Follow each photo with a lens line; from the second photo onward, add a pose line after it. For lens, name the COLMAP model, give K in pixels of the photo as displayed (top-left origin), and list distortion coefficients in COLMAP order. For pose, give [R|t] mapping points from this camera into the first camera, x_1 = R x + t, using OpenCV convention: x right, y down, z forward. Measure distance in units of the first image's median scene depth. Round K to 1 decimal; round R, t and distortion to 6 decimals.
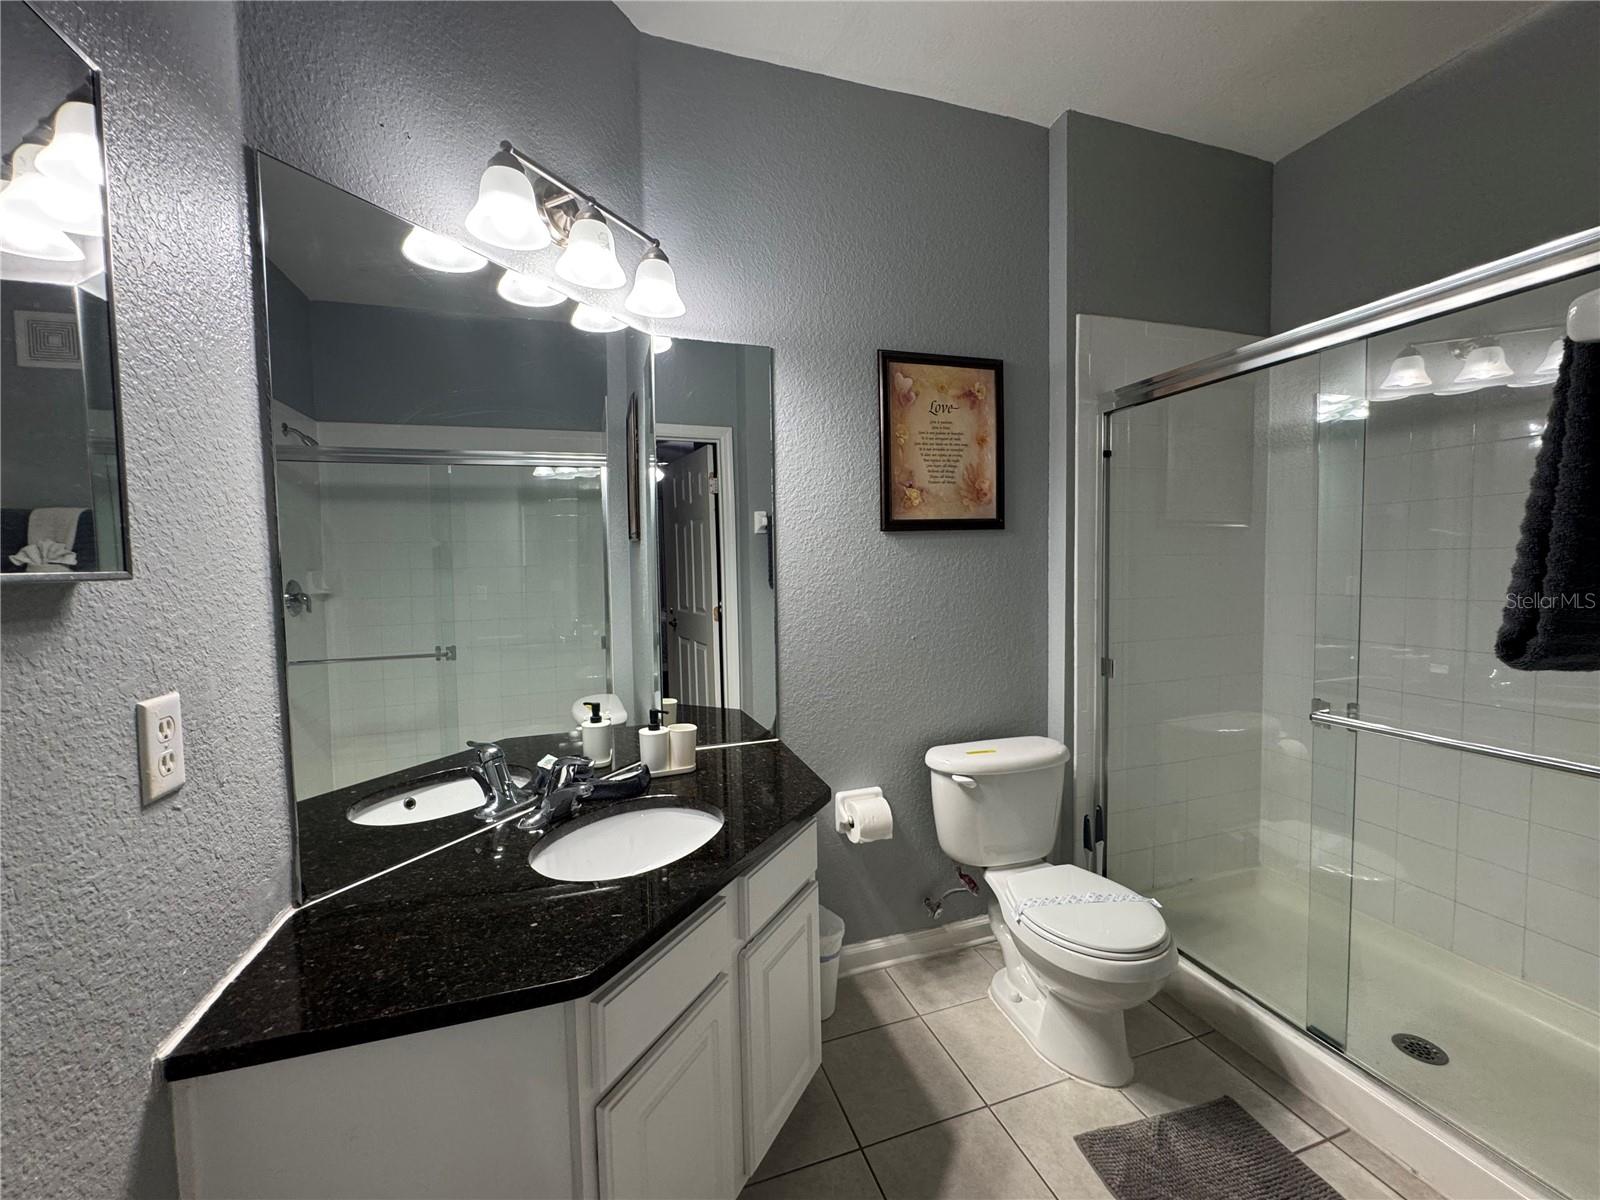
lens RADIAL K [[646.2, 0, 800.0], [0, 646.2, 600.0], [0, 0, 1]] dist [-0.000797, -0.000128]
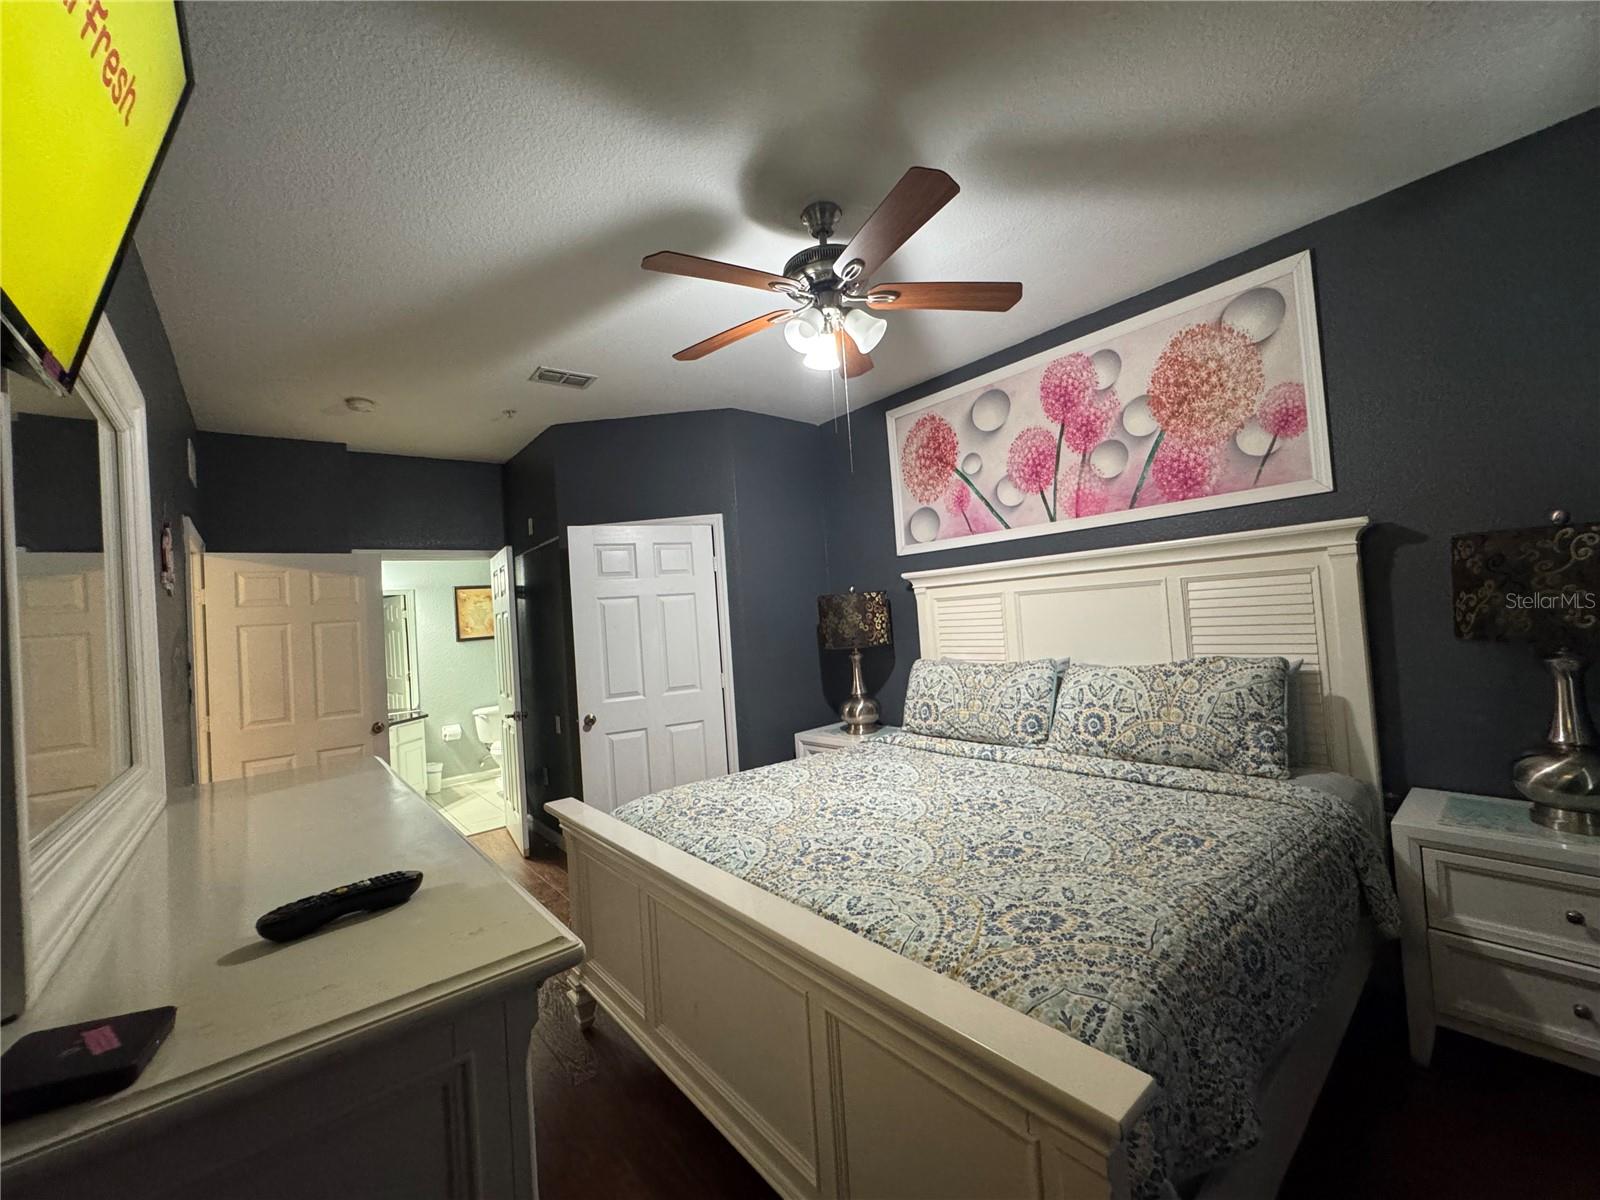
lens RADIAL K [[646.2, 0, 800.0], [0, 646.2, 600.0], [0, 0, 1]] dist [-0.000797, -0.000128]
pose [[0.929476, -0.037327, 0.366989, 0.539079], [0.073183, 0.993751, -0.084276, 0.077818], [-0.361550, 0.105190, 0.926400, -2.571991]]
